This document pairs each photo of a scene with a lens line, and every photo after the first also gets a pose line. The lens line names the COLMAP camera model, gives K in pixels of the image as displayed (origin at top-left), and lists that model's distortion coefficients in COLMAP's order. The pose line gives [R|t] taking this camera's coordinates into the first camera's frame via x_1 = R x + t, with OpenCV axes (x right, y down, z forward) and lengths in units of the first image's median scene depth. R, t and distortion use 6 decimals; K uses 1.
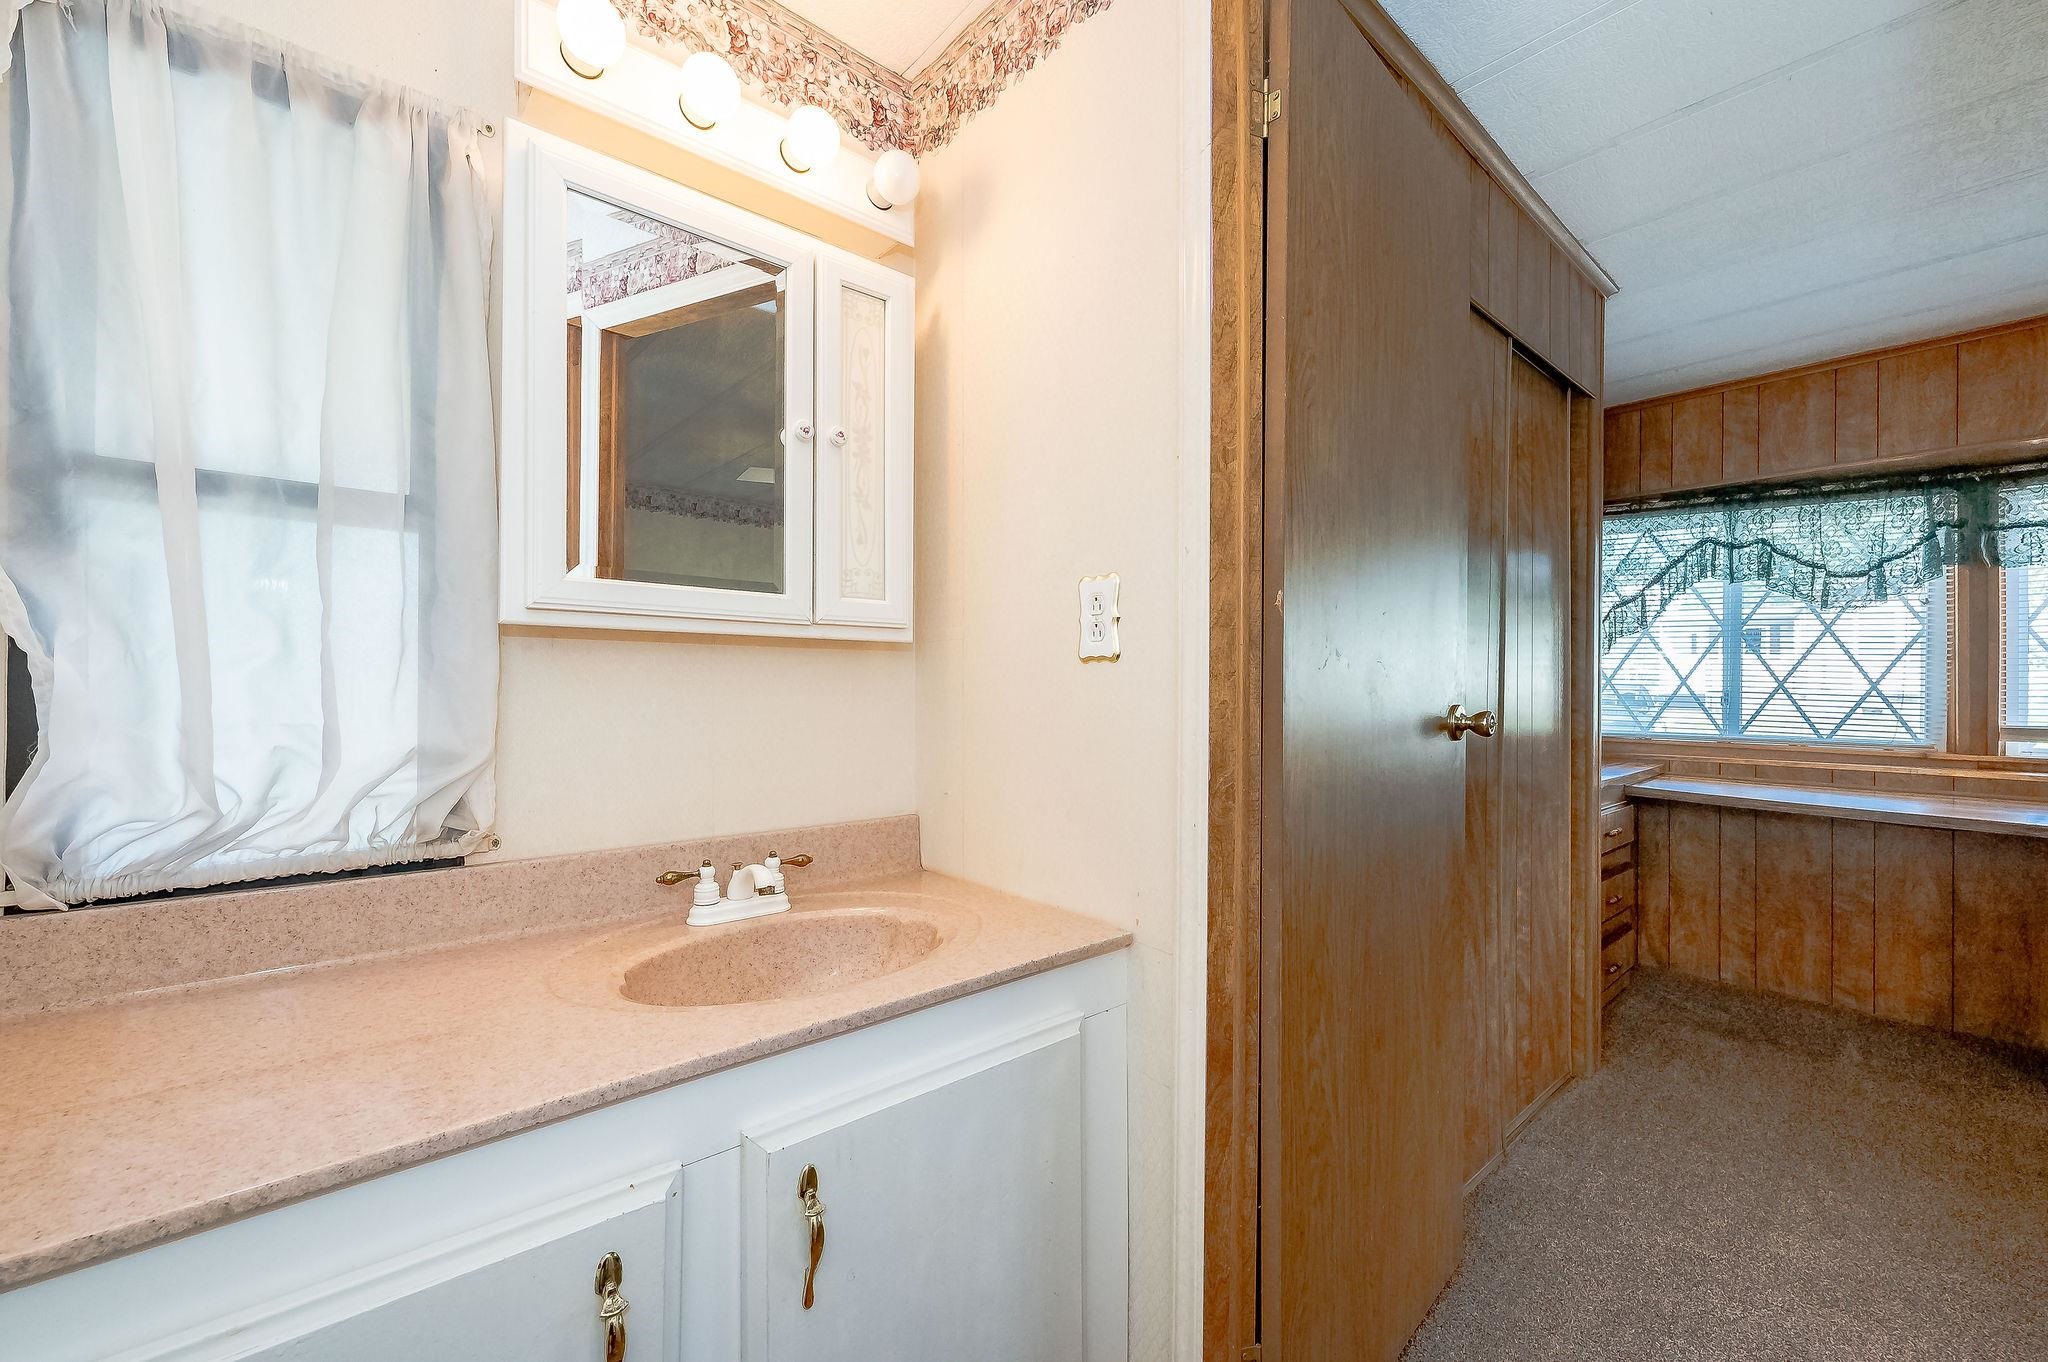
lens RADIAL K [[817.8, 0, 1009.3], [0, 817.8, 683.1], [0, 0, 1]] dist [0.000679, -0.000938]
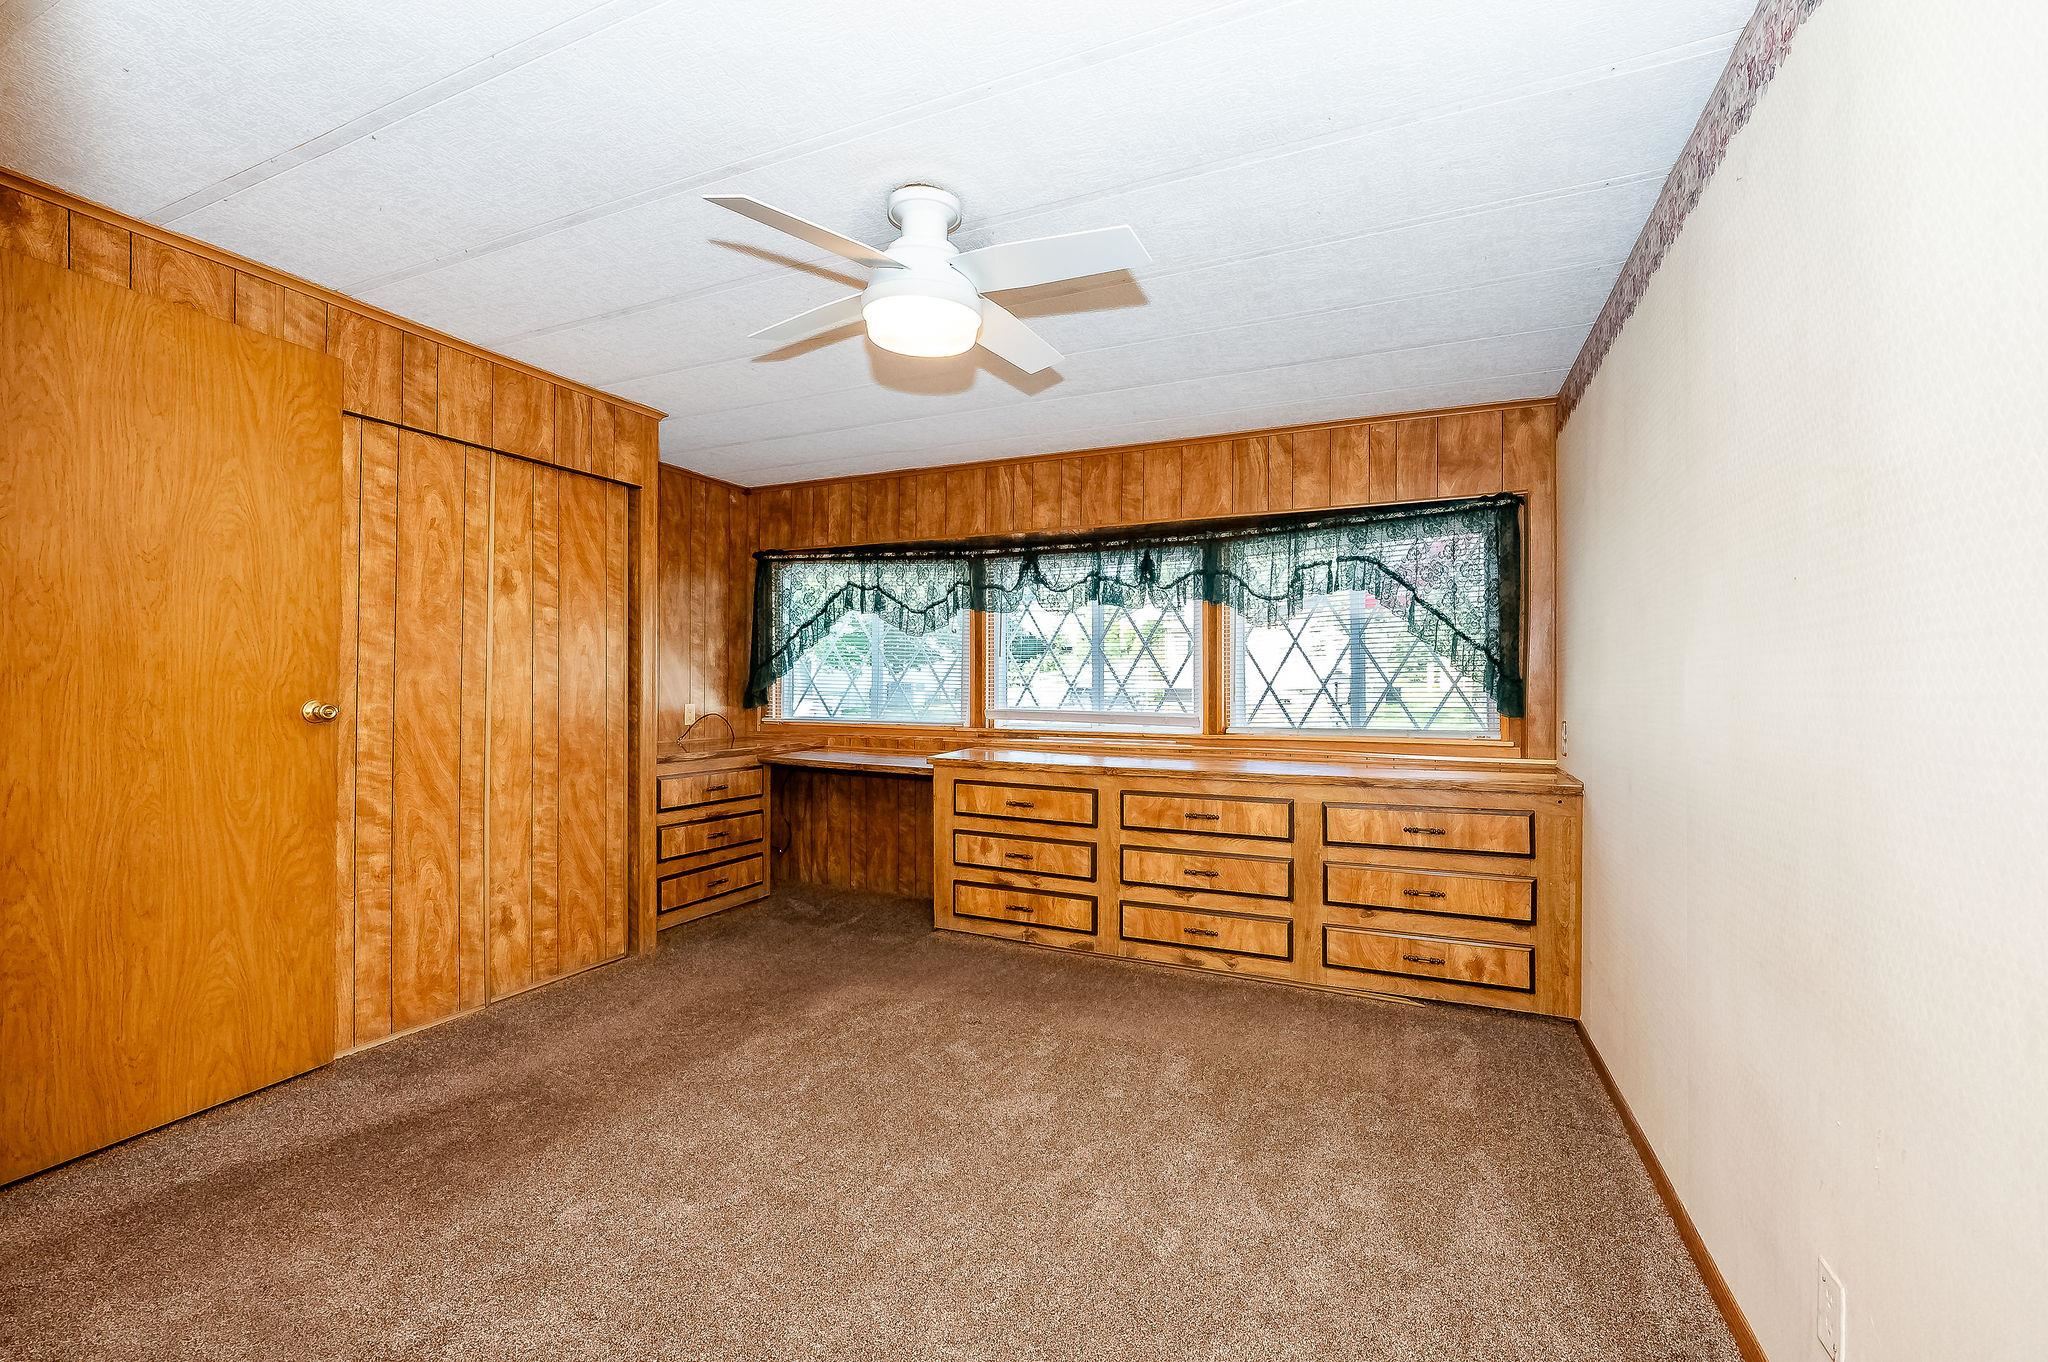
lens RADIAL K [[817.8, 0, 1040.9], [0, 817.8, 679.2], [0, 0, 1]] dist [0.000679, -0.000938]
pose [[0.887885, 0.000536, 0.460065, 0.581399], [-0.000592, 1.000000, -0.000023, -0.007912], [-0.460065, -0.000252, 0.887885, -0.510539]]
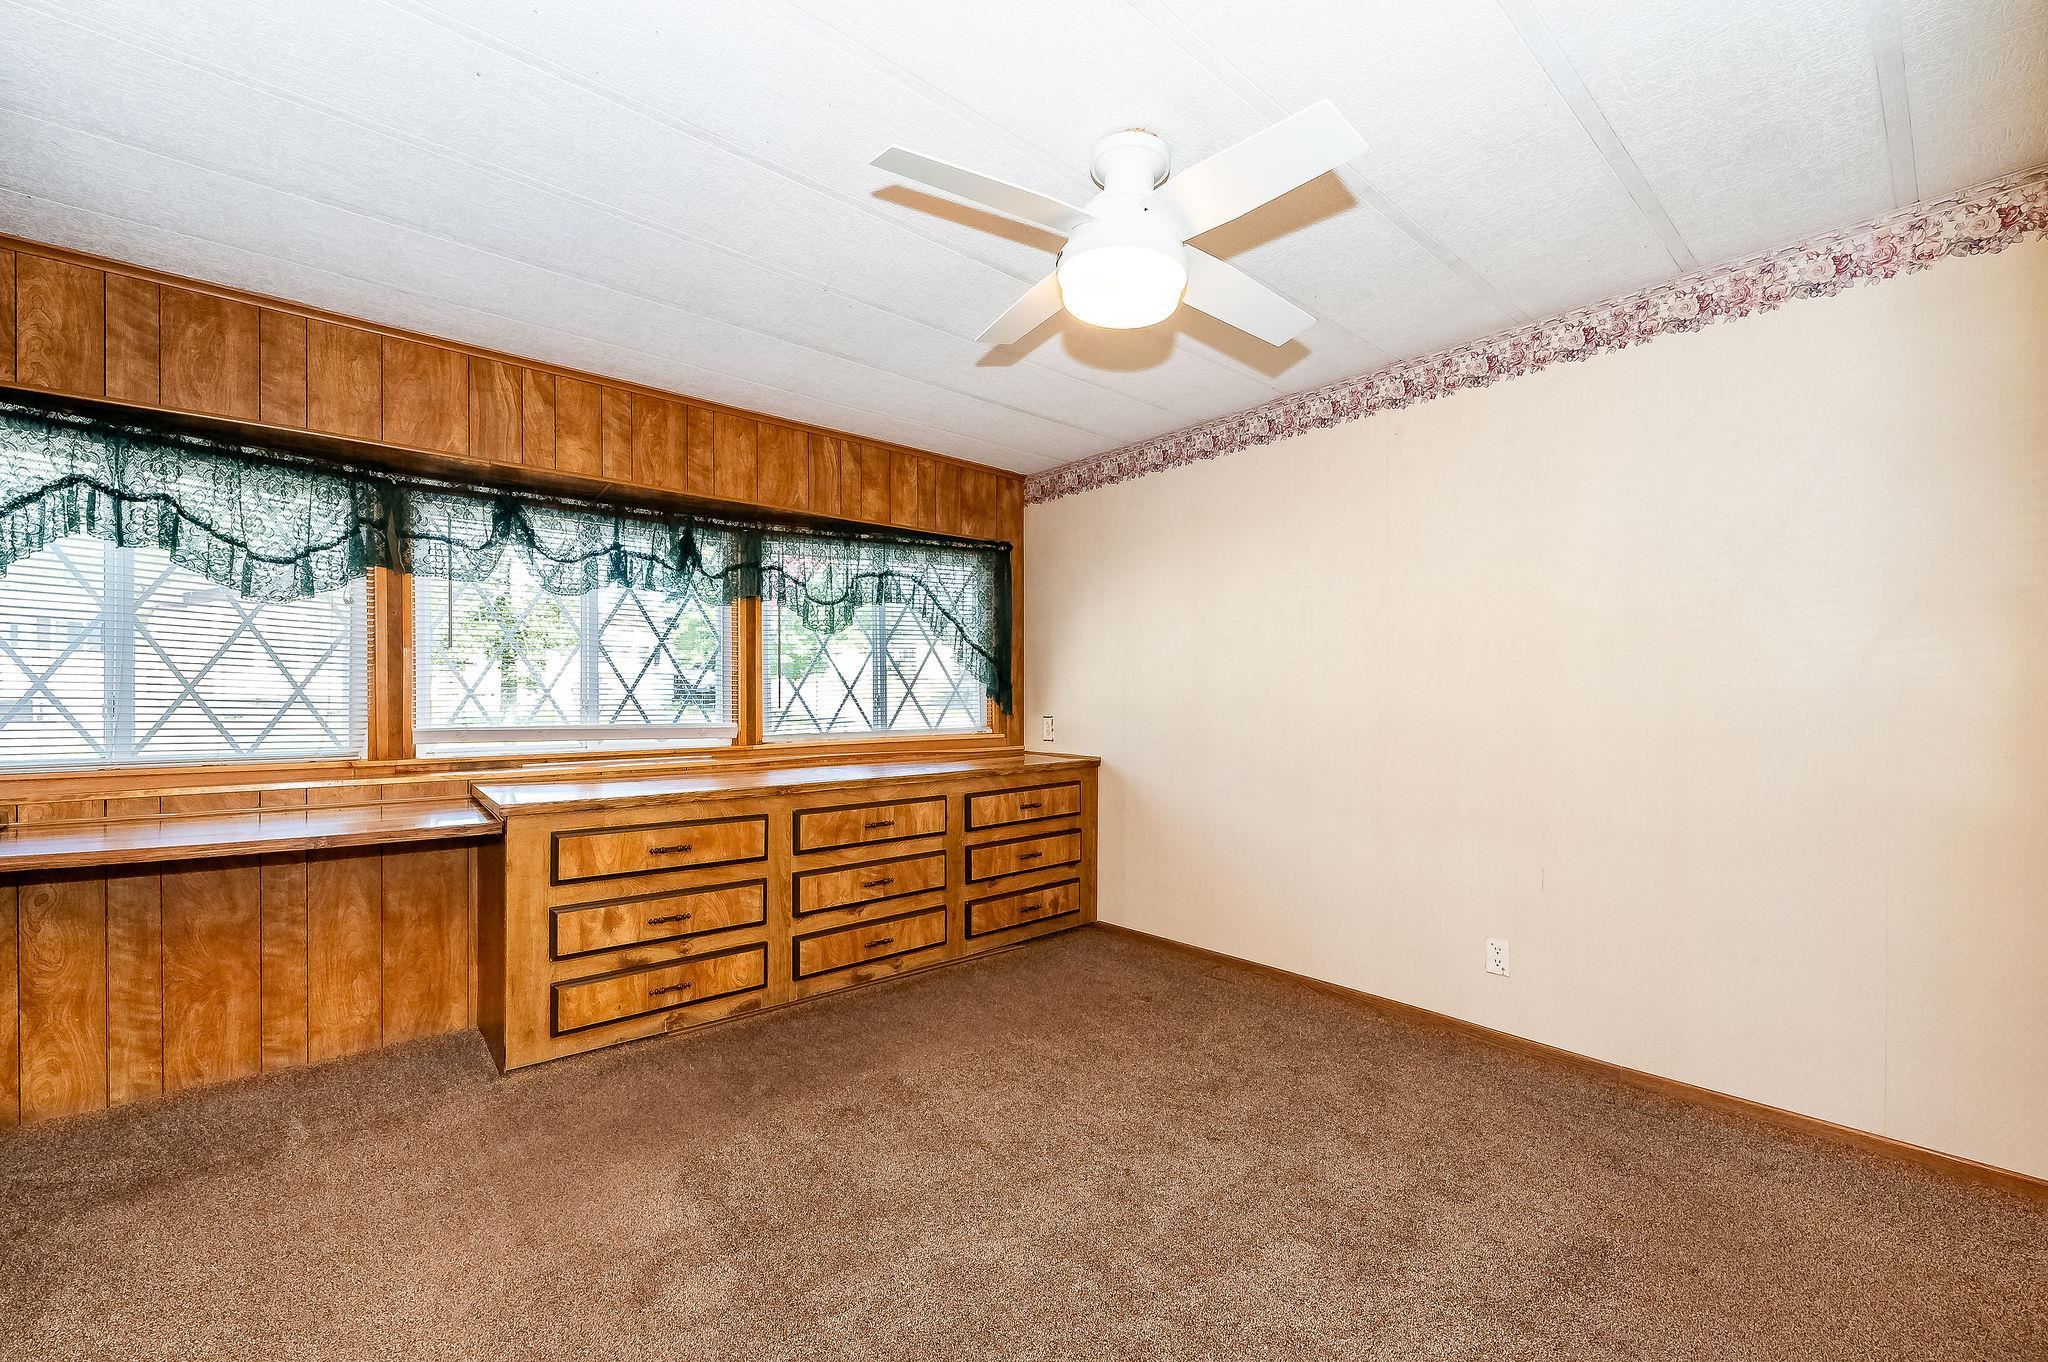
lens RADIAL K [[817.8, 0, 1029.1], [0, 817.8, 701.0], [0, 0, 1]] dist [0.000679, -0.000938]
pose [[-0.023124, -0.013225, 0.999645, 0.172576], [-0.003836, 0.999906, 0.013139, 0.000145], [-0.999725, -0.003531, -0.023172, 0.257212]]
